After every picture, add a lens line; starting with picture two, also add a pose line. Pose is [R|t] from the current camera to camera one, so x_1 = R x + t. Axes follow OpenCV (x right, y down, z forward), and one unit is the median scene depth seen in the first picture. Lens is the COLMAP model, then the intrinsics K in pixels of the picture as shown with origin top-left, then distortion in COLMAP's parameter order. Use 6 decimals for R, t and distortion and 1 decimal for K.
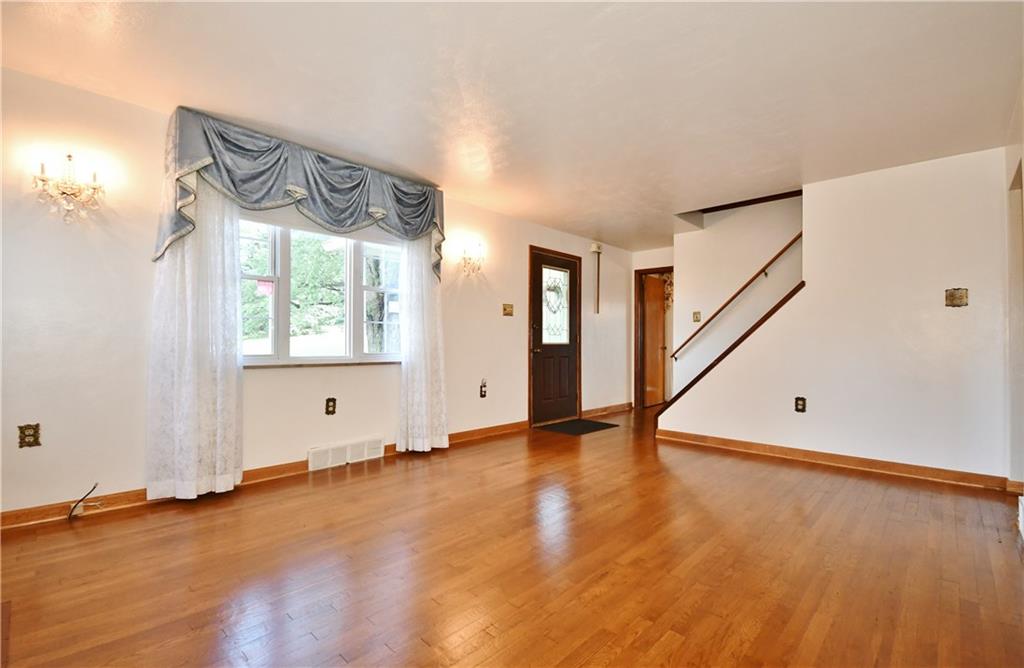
lens RADIAL K [[449.8, 0, 510.8], [0, 449.8, 343.6], [0, 0, 1]] dist [-0.002063, -0.000219]
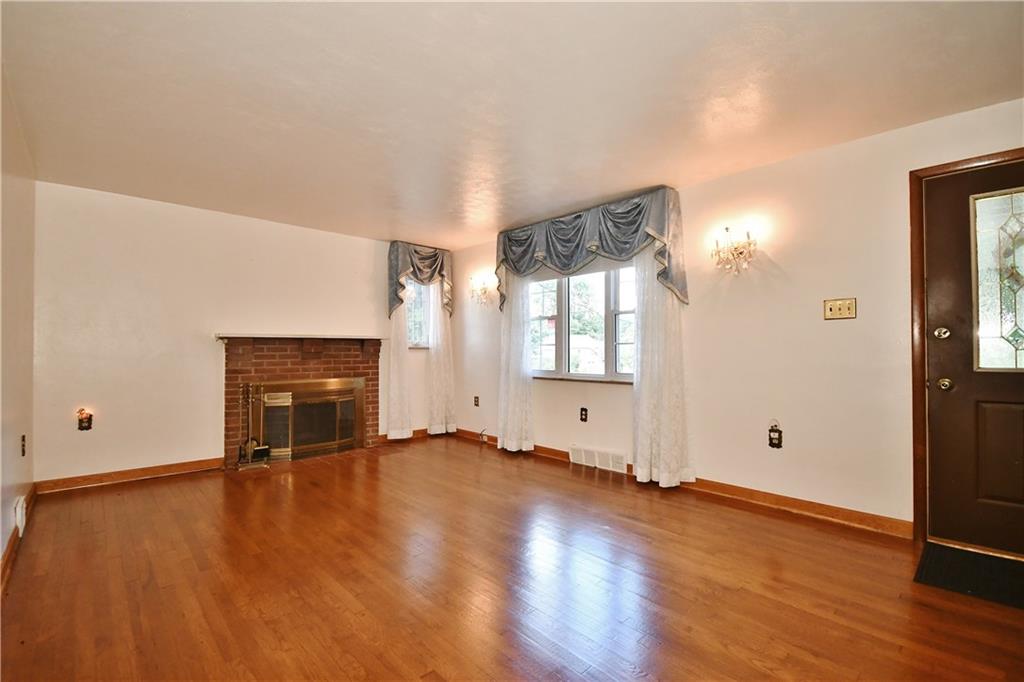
lens RADIAL K [[453.2, 0, 507.4], [0, 453.2, 347.3], [0, 0, 1]] dist [-0.000383, -0.000136]
pose [[-0.057160, -0.016832, -0.998223, 0.839761], [0.000838, 0.999857, -0.016907, -0.022424], [0.998365, -0.001803, -0.057138, 0.863590]]
